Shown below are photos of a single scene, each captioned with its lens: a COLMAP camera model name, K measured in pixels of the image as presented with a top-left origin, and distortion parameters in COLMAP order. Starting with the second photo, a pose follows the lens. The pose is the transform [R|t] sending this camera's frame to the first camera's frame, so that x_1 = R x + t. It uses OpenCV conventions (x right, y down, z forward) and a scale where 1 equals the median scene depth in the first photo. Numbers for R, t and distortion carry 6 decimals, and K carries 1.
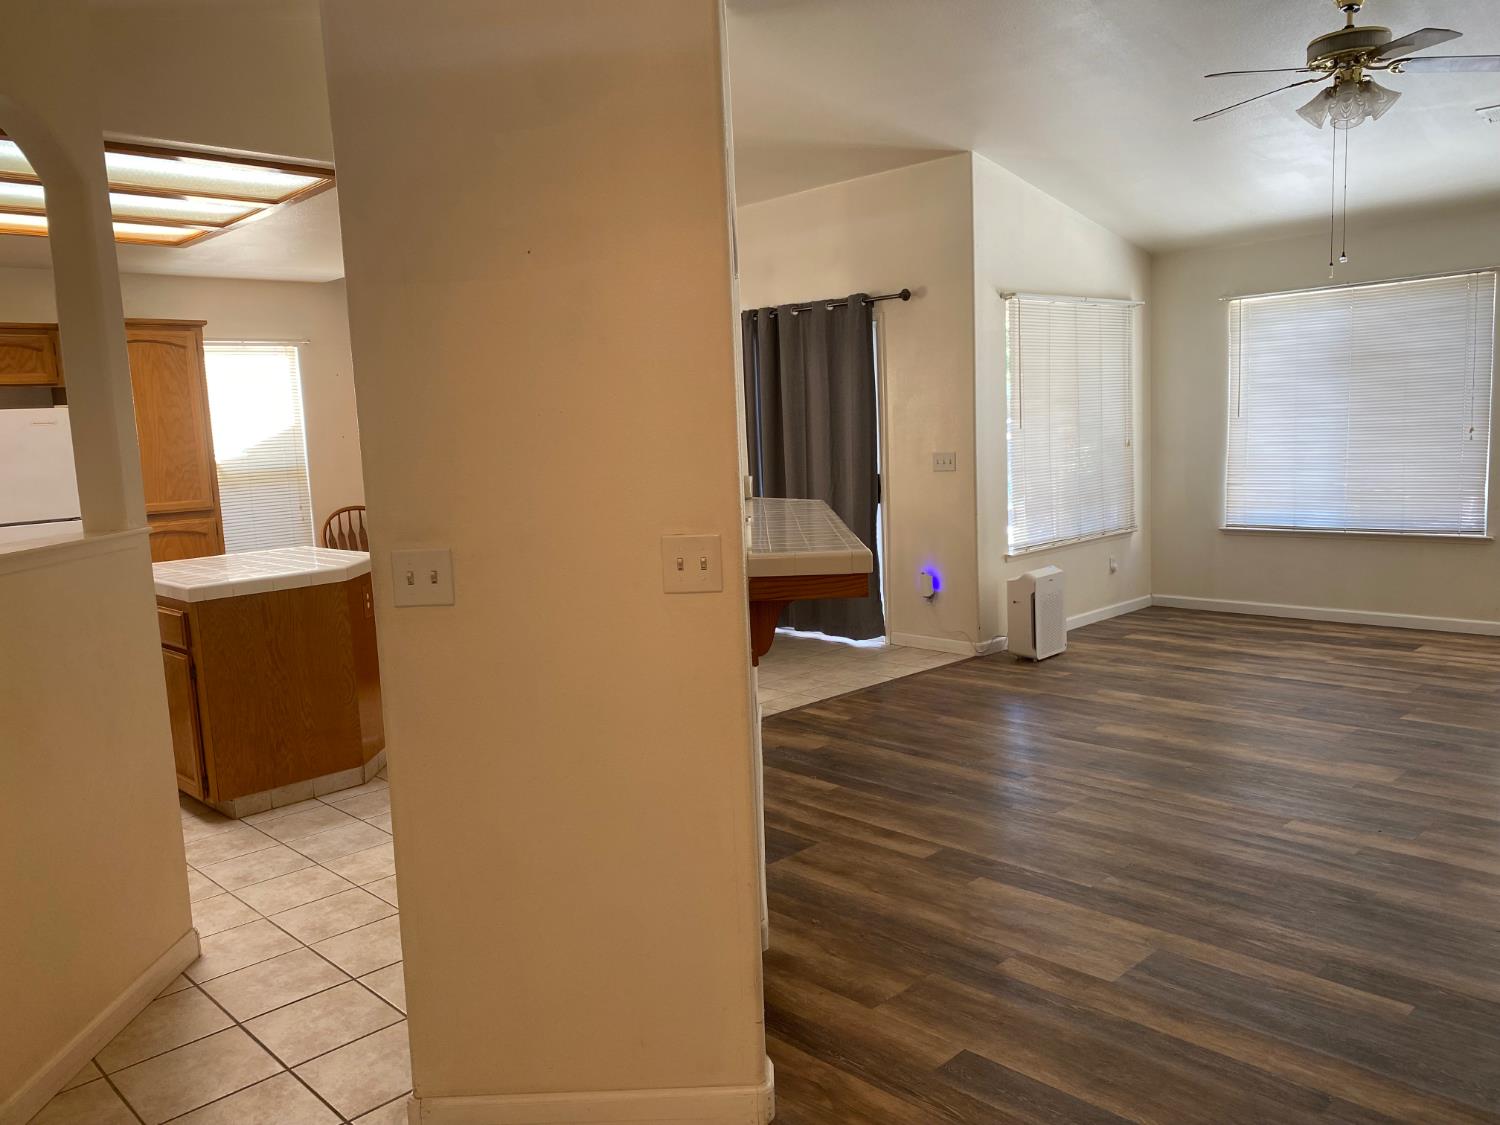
lens RADIAL K [[1149.8, 0, 734.0], [0, 1149.8, 561.2], [0, 0, 1]] dist [0.044021, -0.040450]
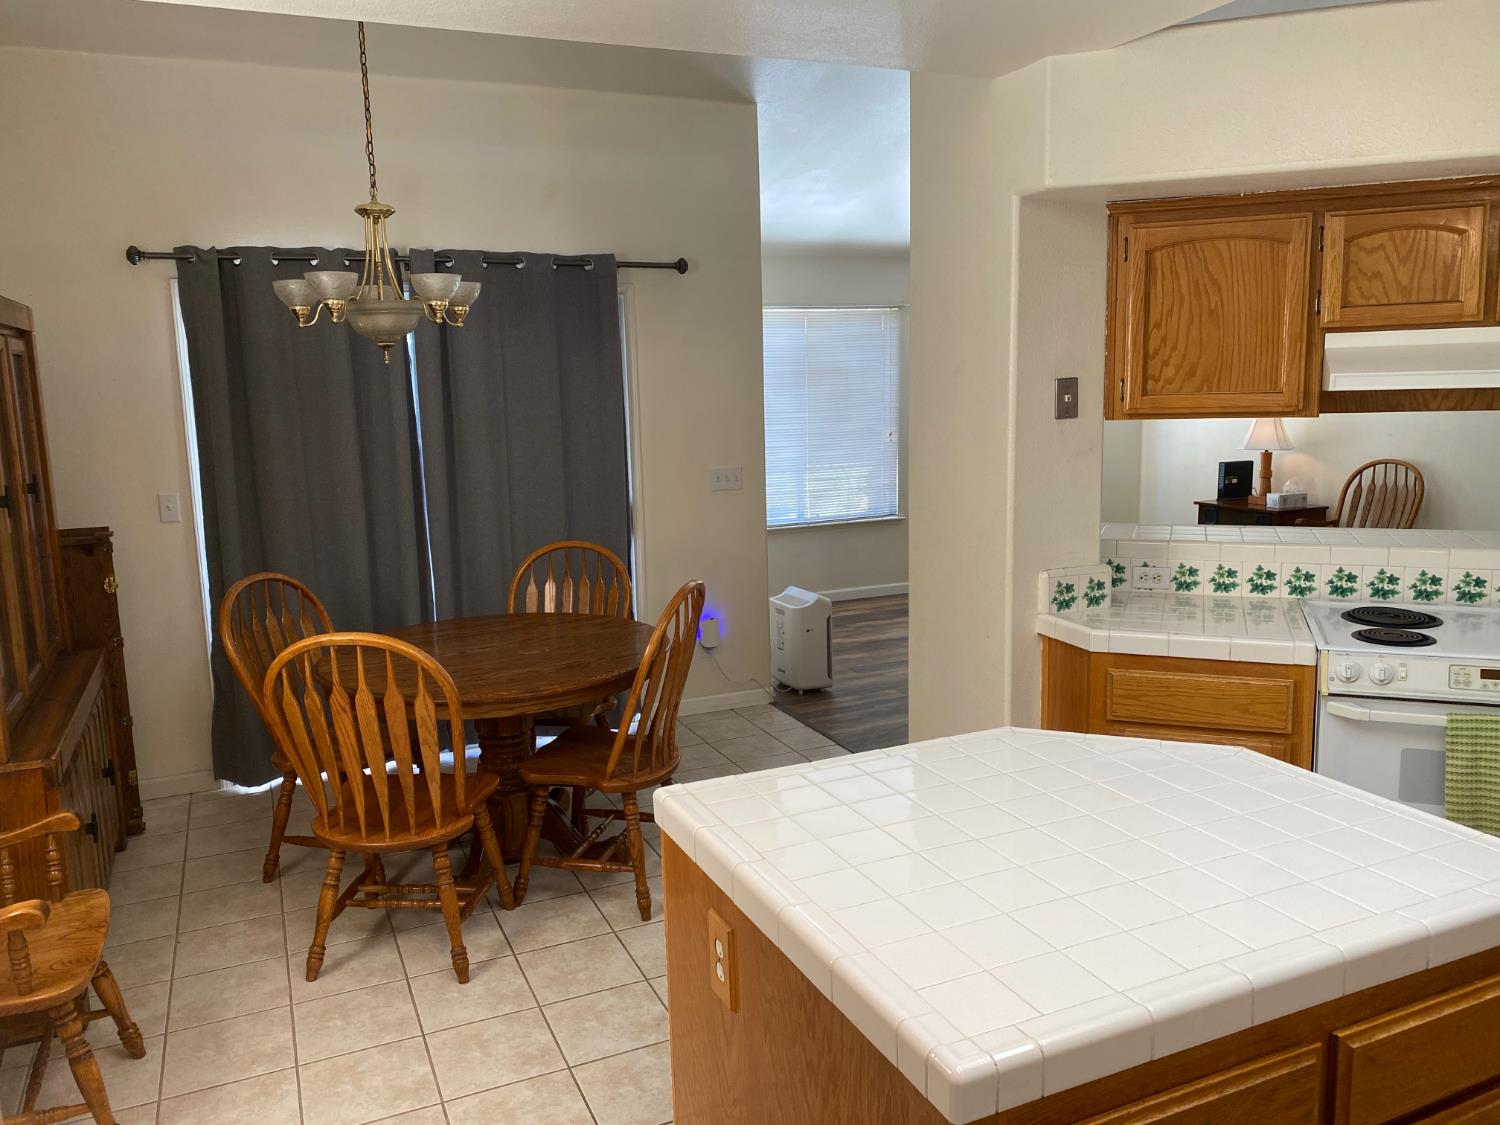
lens RADIAL K [[1149.8, 0, 748.1], [0, 1149.8, 561.4], [0, 0, 1]] dist [0.044021, -0.040450]
pose [[0.344292, -0.112916, 0.932048, -1.134364], [0.118962, 0.989987, 0.075991, -0.173247], [-0.931295, 0.084715, 0.354277, 1.376290]]
